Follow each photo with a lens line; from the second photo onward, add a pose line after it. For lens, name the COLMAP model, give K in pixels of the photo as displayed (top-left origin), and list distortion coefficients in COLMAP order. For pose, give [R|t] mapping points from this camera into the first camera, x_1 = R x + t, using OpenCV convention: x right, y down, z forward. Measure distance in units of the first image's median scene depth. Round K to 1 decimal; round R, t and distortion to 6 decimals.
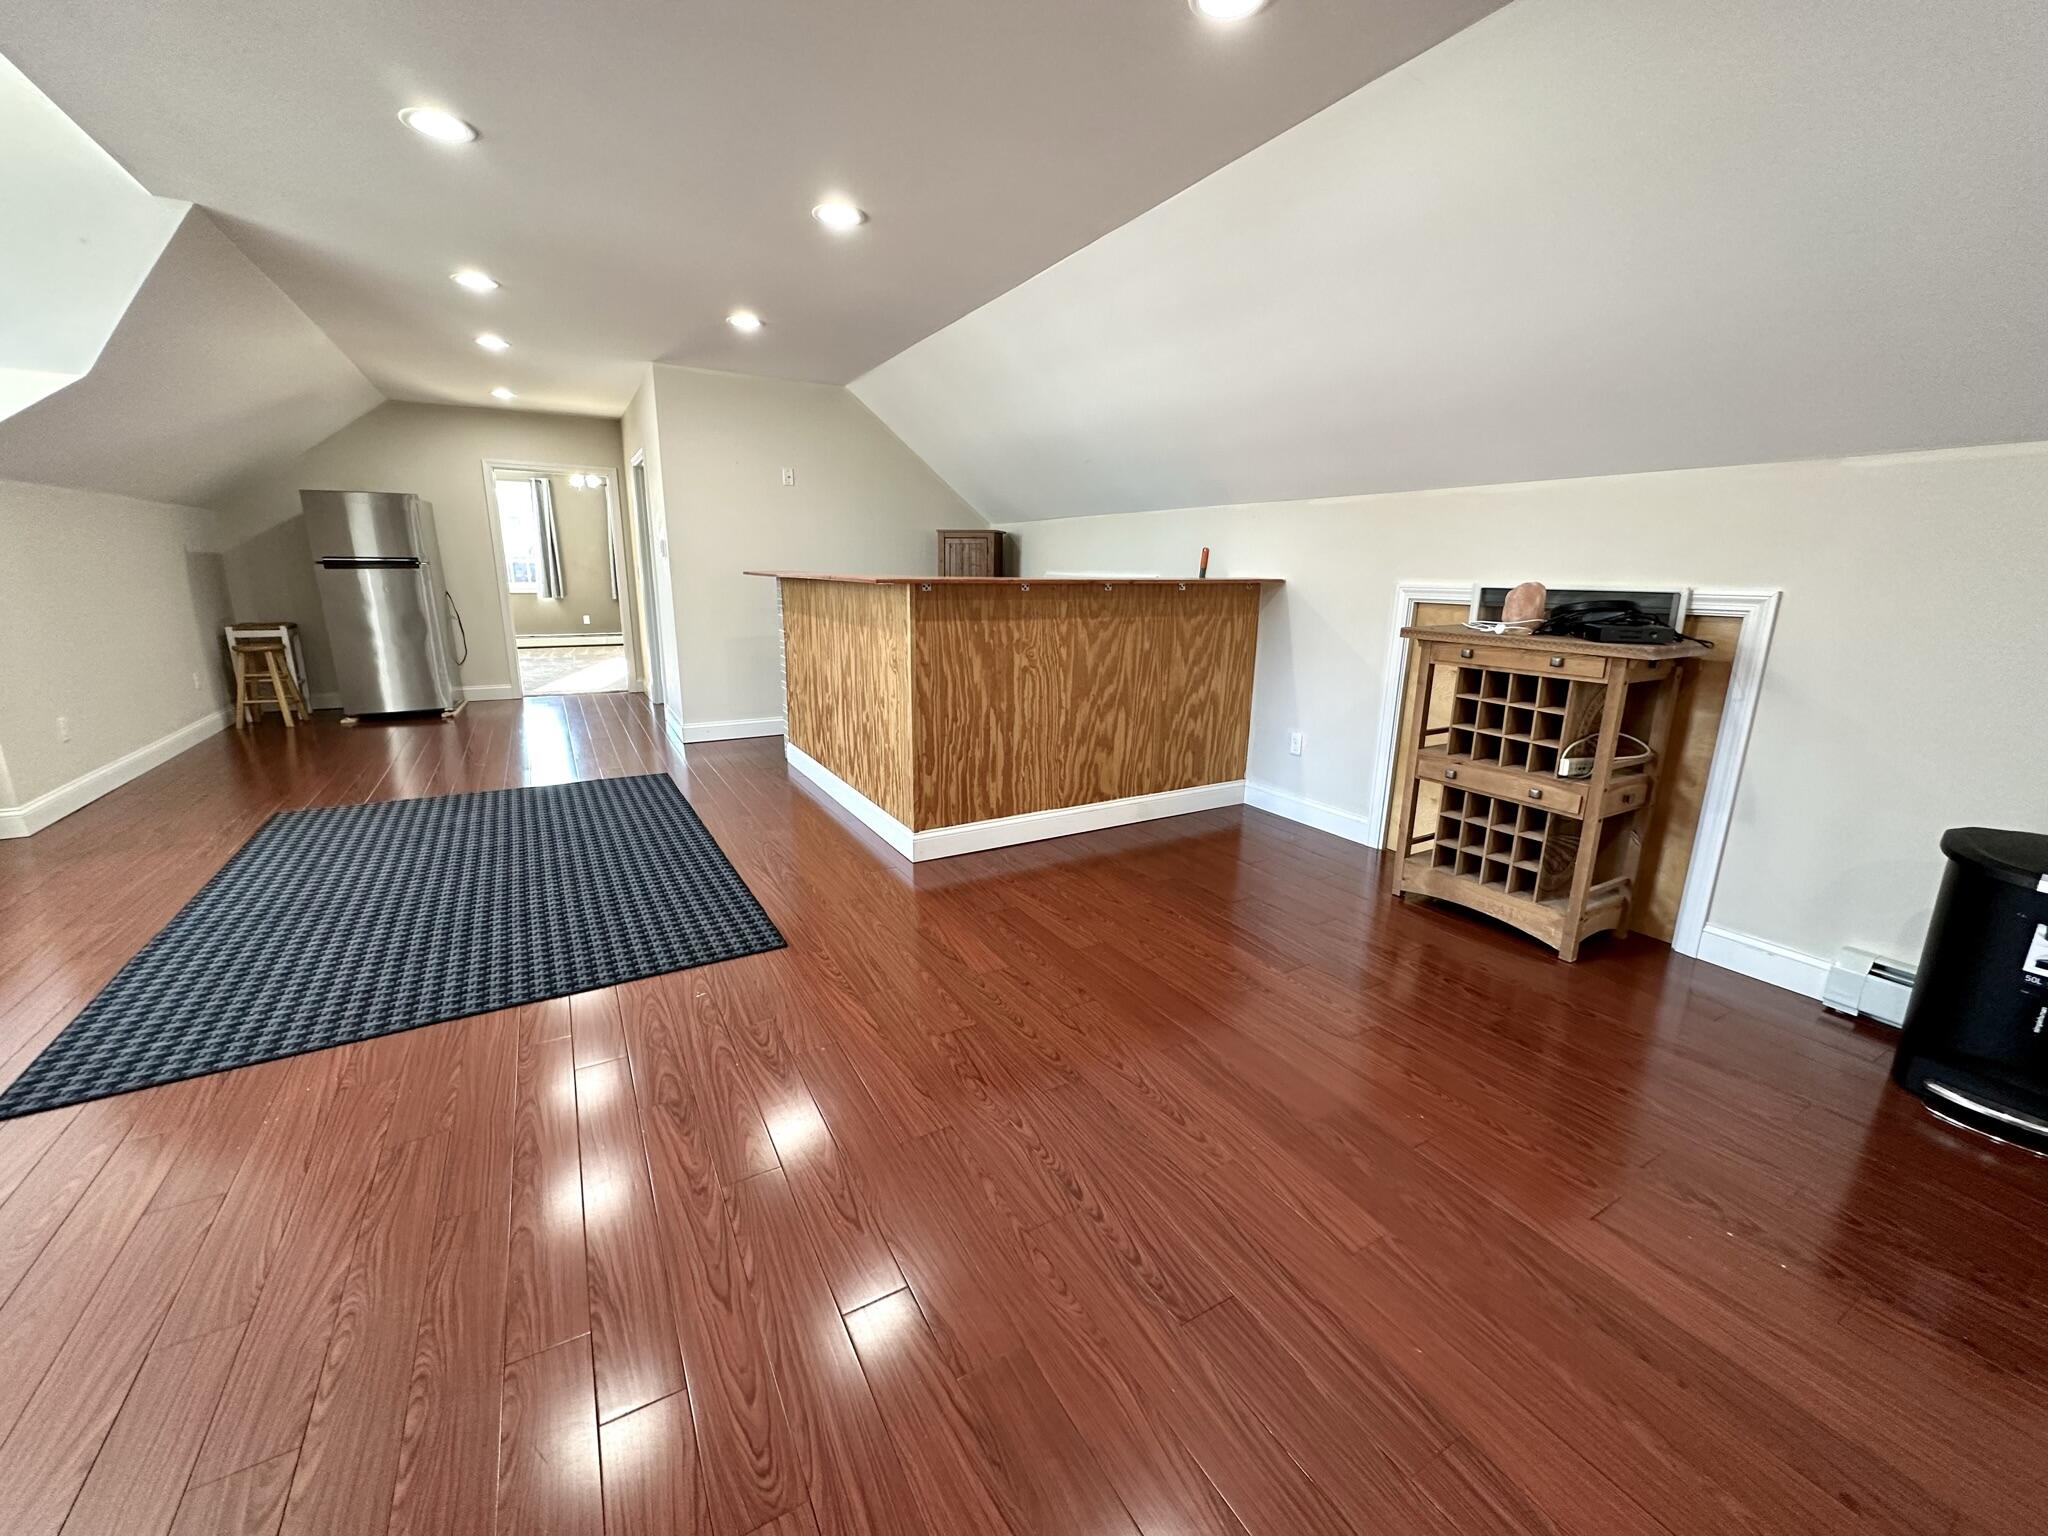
lens RADIAL K [[813.8, 0, 1033.8], [0, 813.8, 771.0], [0, 0, 1]] dist [-0.005426, 0.001368]
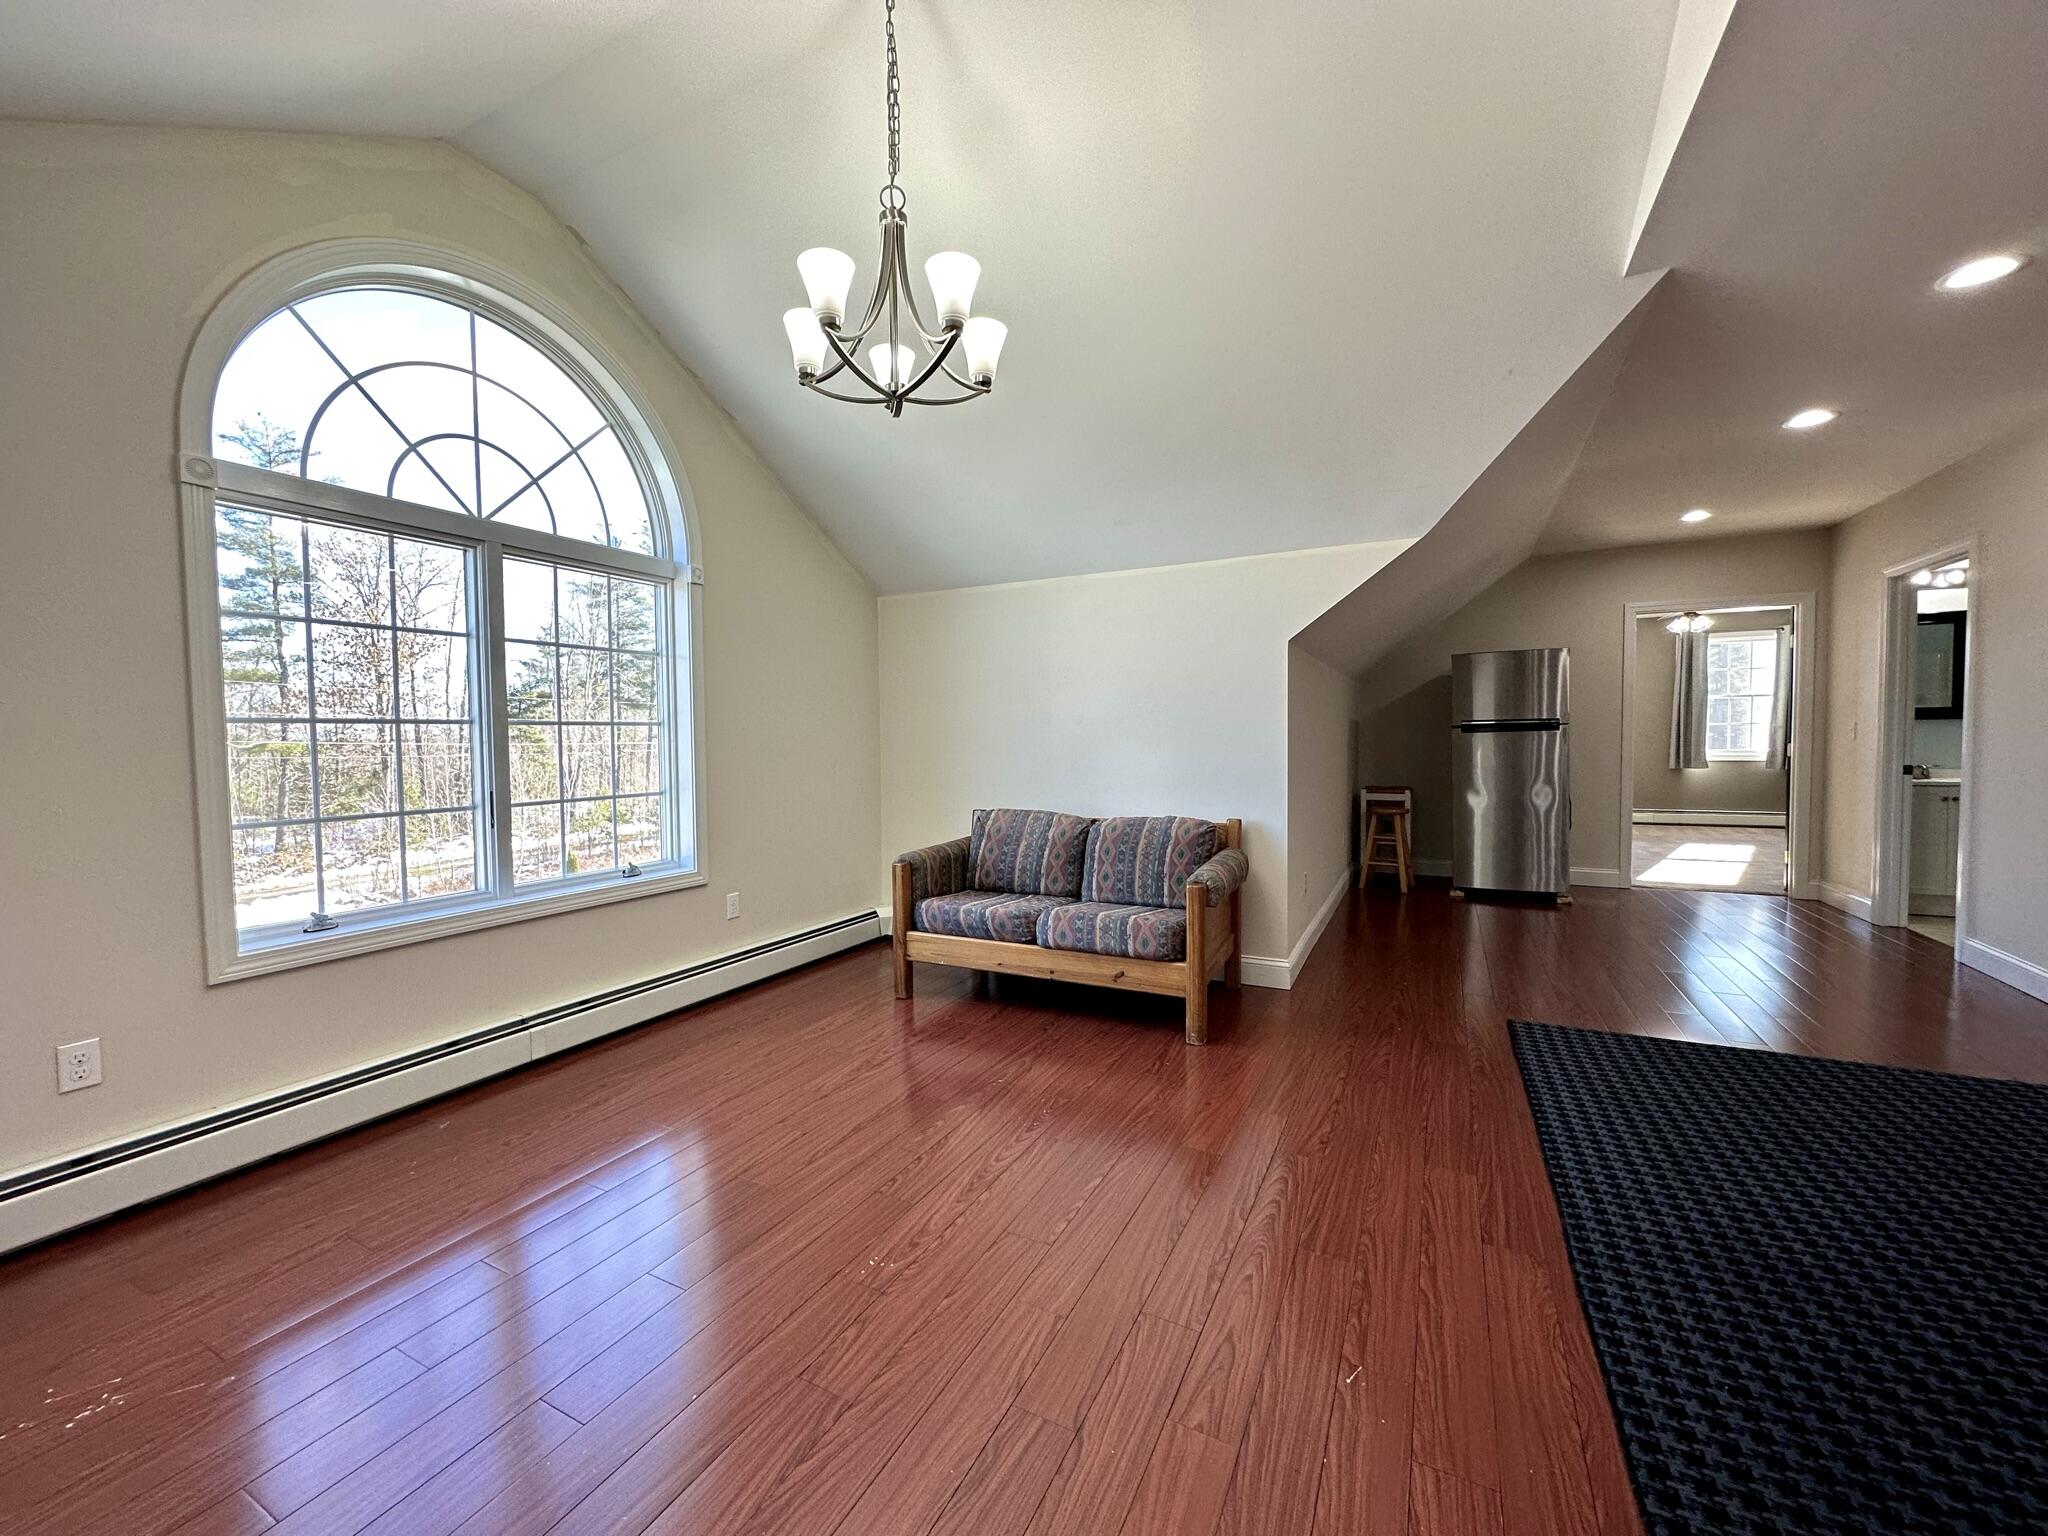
lens RADIAL K [[813.8, 0, 1019.6], [0, 813.8, 766.8], [0, 0, 1]] dist [-0.005426, 0.001368]
pose [[0.539979, 0.010702, -0.841610, -0.344836], [-0.186955, 0.976465, -0.107534, -0.010997], [0.820653, 0.215410, 0.529271, 0.078230]]
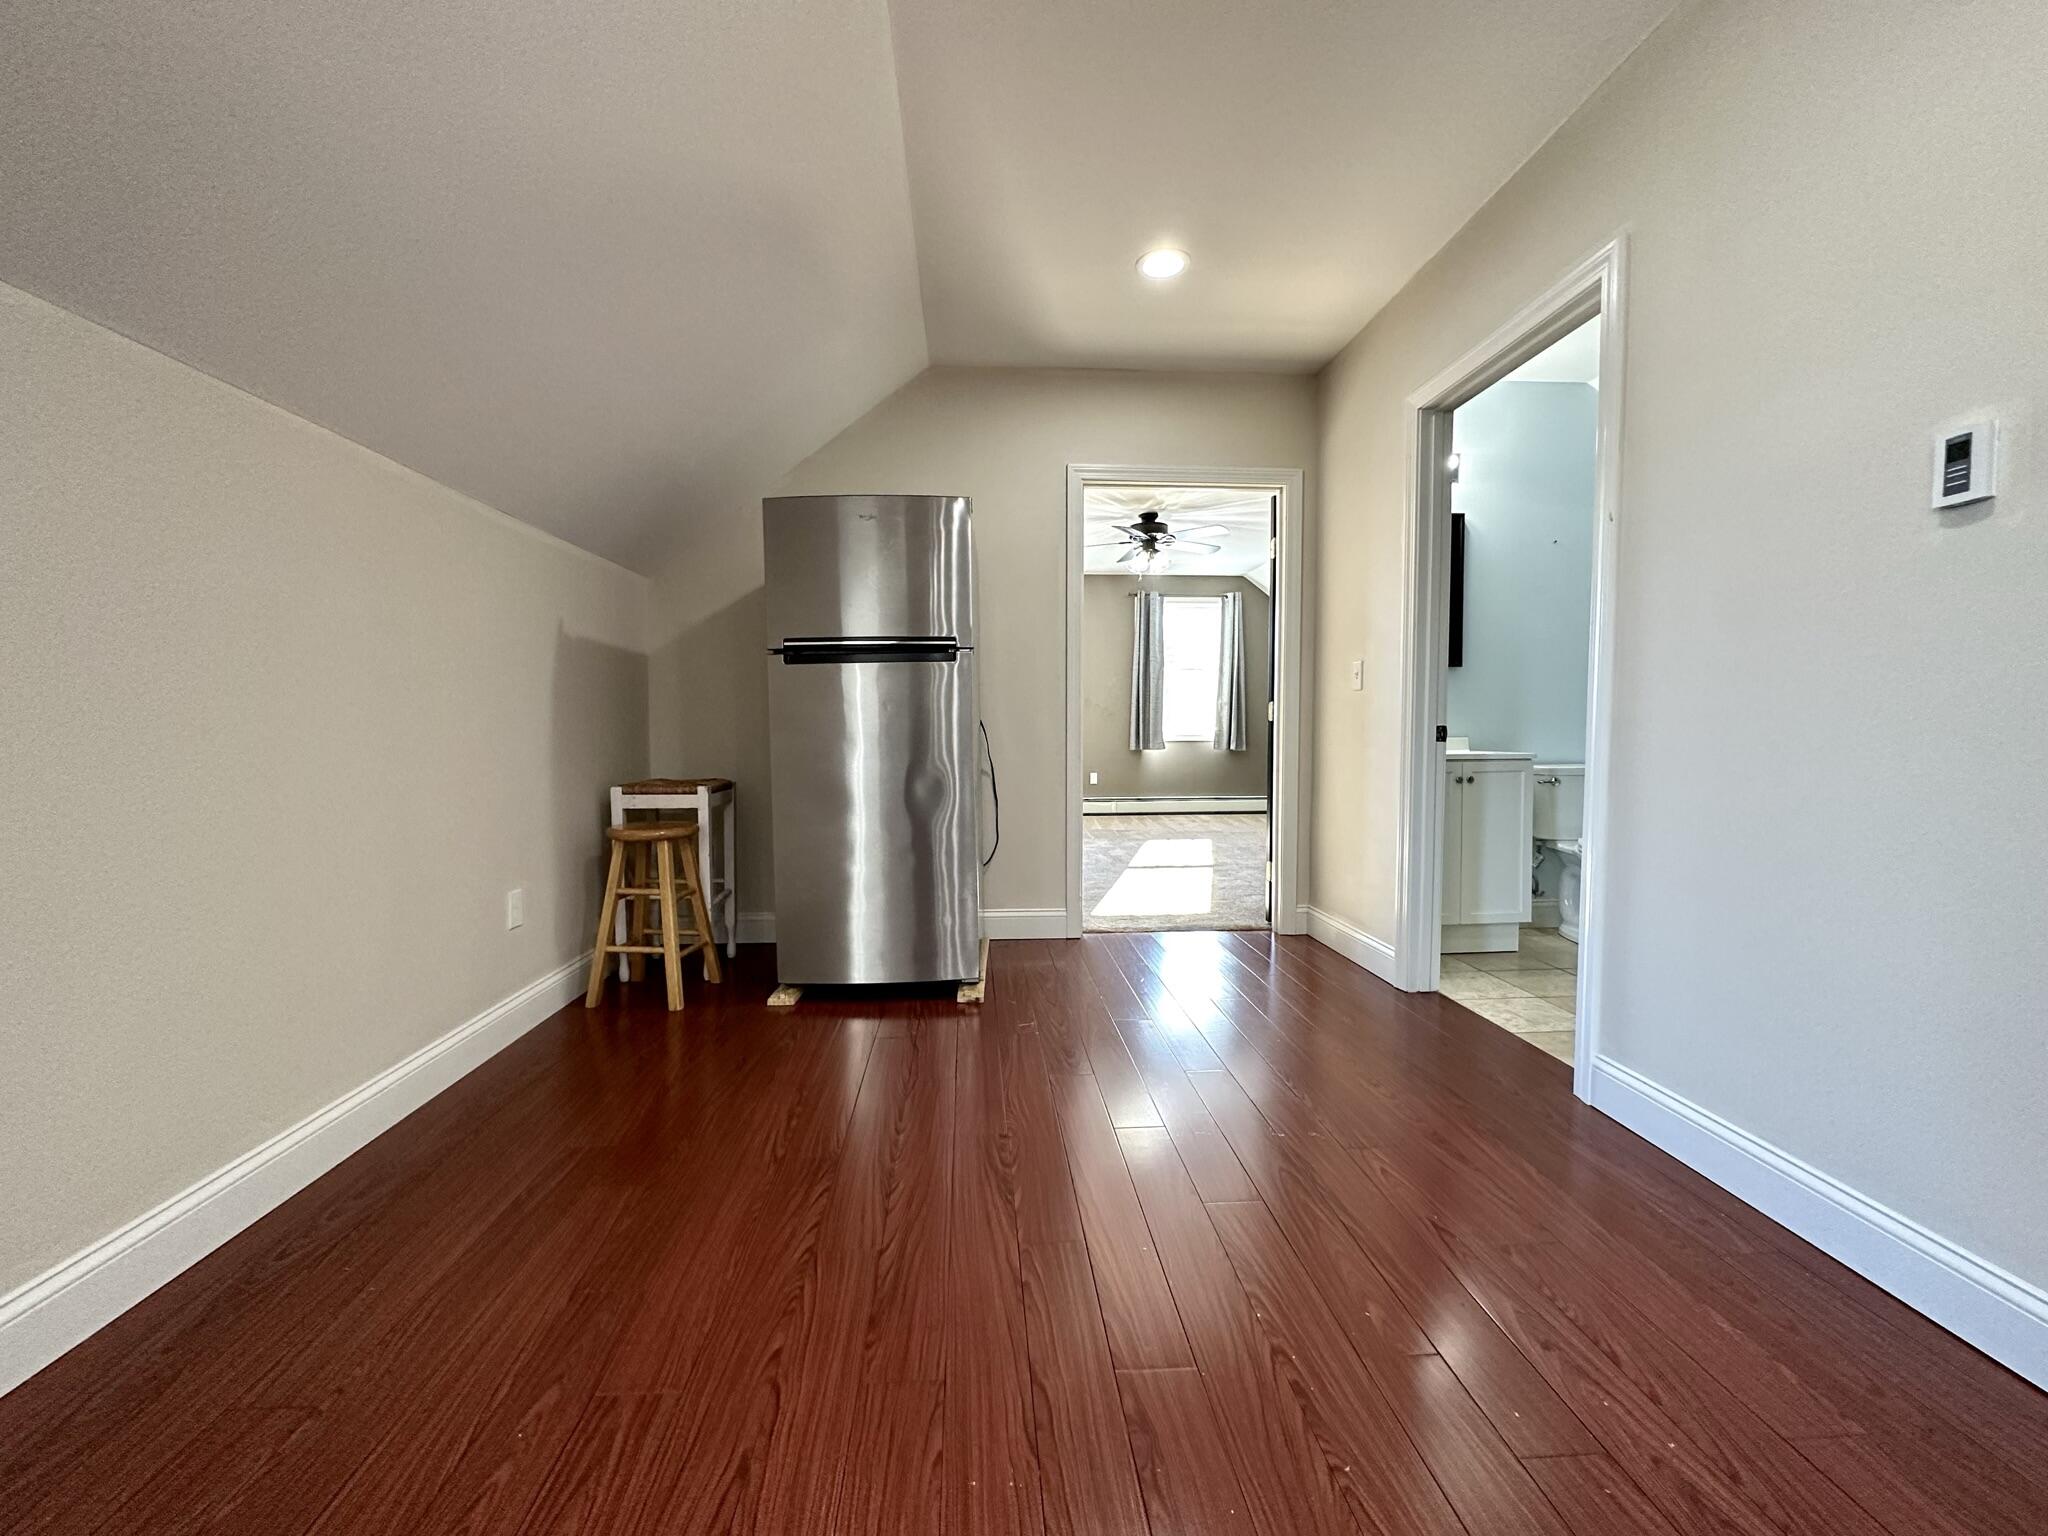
lens RADIAL K [[813.8, 0, 1013.5], [0, 813.8, 767.9], [0, 0, 1]] dist [-0.005426, 0.001368]
pose [[0.892505, 0.004388, -0.451015, -0.541780], [-0.094081, 0.979768, -0.176643, -0.121338], [0.441115, 0.200087, 0.874861, 0.654276]]
